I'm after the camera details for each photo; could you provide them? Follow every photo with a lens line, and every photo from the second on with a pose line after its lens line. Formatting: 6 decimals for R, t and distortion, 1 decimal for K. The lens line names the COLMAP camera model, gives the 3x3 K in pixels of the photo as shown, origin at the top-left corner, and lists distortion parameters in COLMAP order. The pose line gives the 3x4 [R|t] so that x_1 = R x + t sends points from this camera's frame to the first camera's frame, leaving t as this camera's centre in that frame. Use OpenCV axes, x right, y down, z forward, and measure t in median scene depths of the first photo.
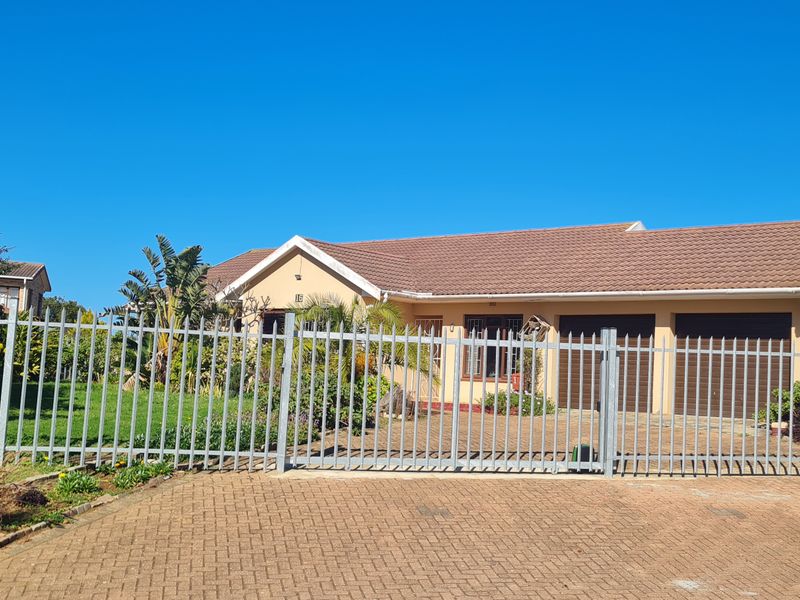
lens RADIAL K [[1013.3, 0, 428.6], [0, 1013.3, 300.0], [0, 0, 1]] dist [0.045380, 0.003301]
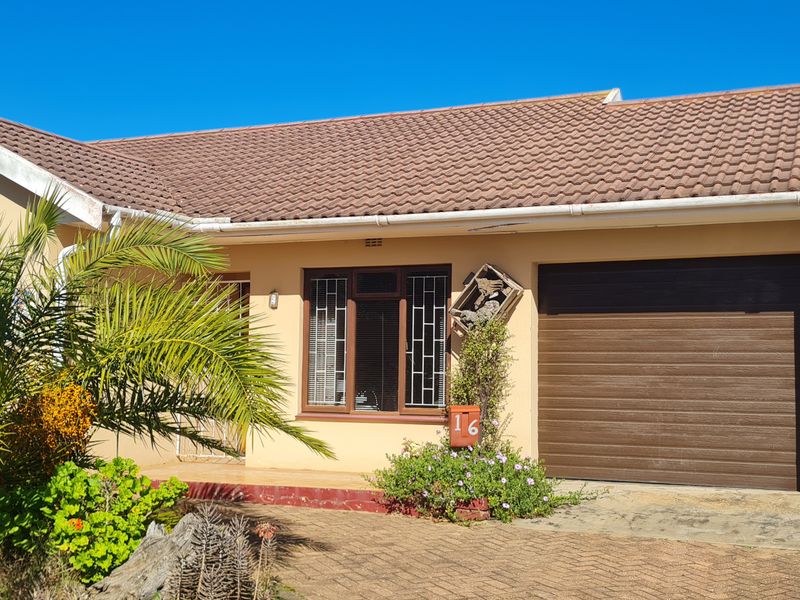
lens RADIAL K [[1013.3, 0, 428.6], [0, 1013.3, 300.0], [0, 0, 1]] dist [0.045380, 0.003301]
pose [[0.961227, -0.019079, 0.275096, -0.038032], [0.013185, 0.999643, 0.023258, 0.020845], [-0.275441, -0.018729, 0.961135, 0.635191]]
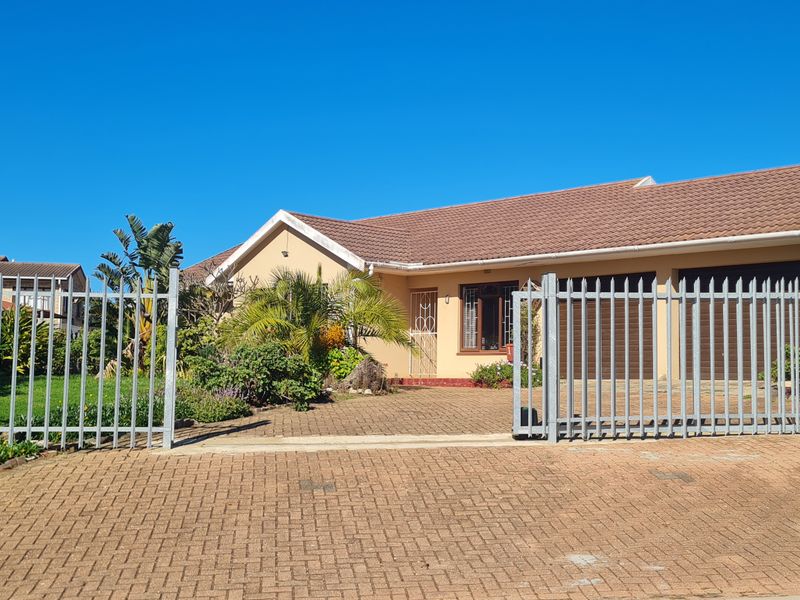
lens RADIAL K [[1013.3, 0, 428.6], [0, 1013.3, 300.0], [0, 0, 1]] dist [0.045380, 0.003301]
pose [[0.996324, -0.044989, -0.072901, 0.084193], [0.045435, 0.998957, 0.004467, 0.026109], [0.072624, -0.007763, 0.997329, 0.075587]]
